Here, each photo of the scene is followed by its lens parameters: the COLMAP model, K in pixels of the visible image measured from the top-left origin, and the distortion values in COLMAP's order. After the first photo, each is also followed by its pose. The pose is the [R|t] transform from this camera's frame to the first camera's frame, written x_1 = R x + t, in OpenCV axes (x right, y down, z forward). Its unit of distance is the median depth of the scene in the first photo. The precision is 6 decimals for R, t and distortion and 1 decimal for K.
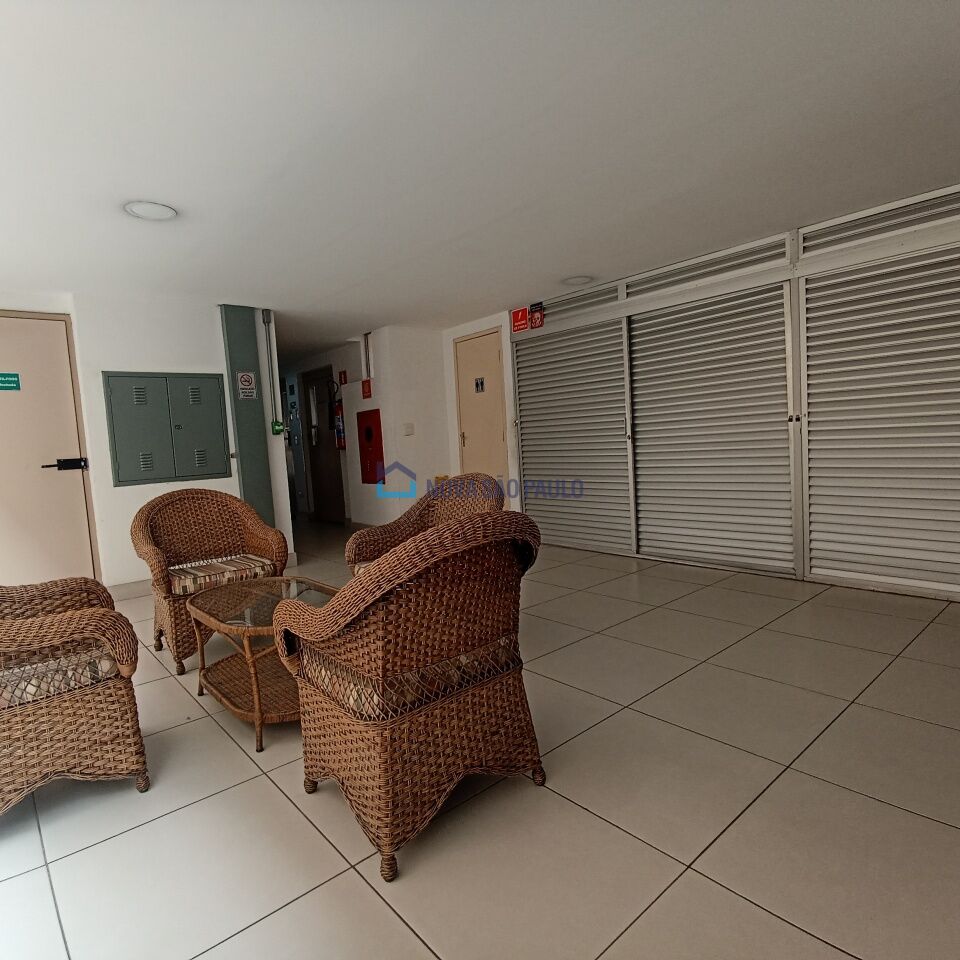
lens RADIAL K [[622.1, 0, 459.7], [0, 622.1, 480.4], [0, 0, 1]] dist [0.050372, -0.000595]
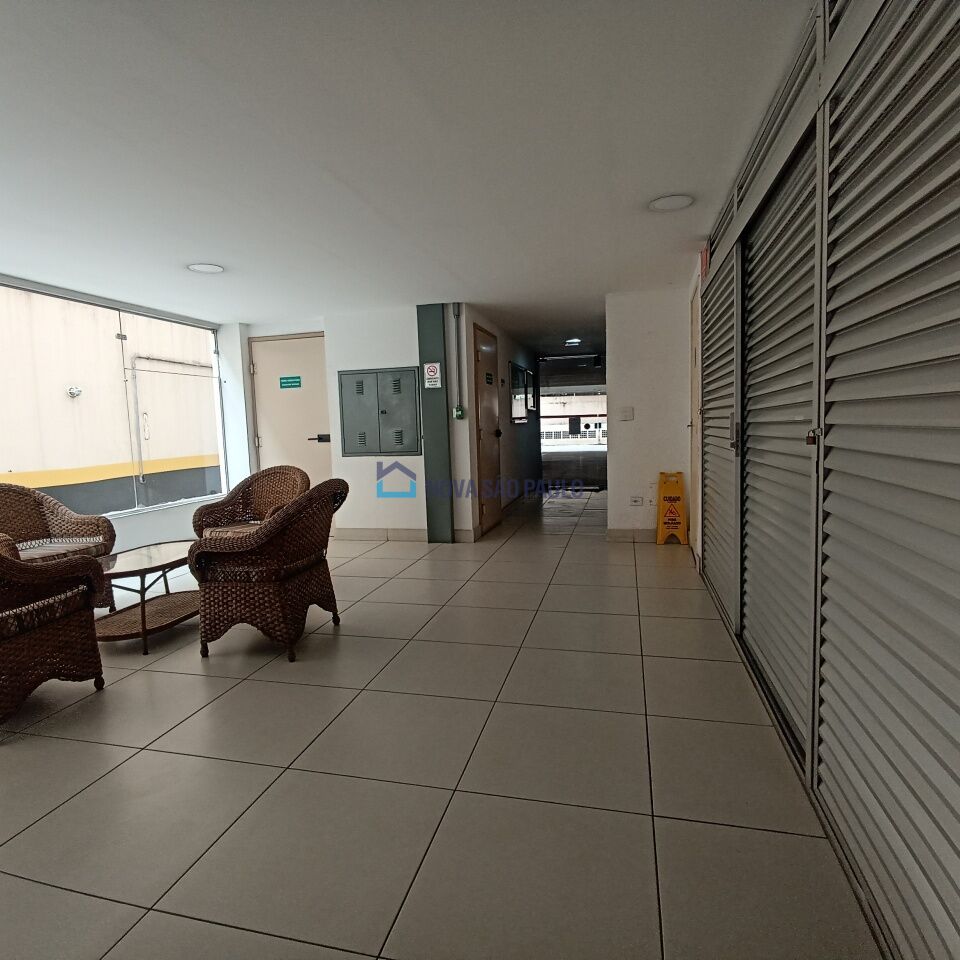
lens RADIAL K [[583.6, 0, 474.1], [0, 583.6, 482.7], [0, 0, 1]] dist [0.003801, -0.008570]
pose [[0.594693, 0.117948, -0.795254, 0.572227], [-0.069547, 0.993019, 0.095272, -0.067596], [0.800939, -0.001351, 0.598744, 0.442486]]
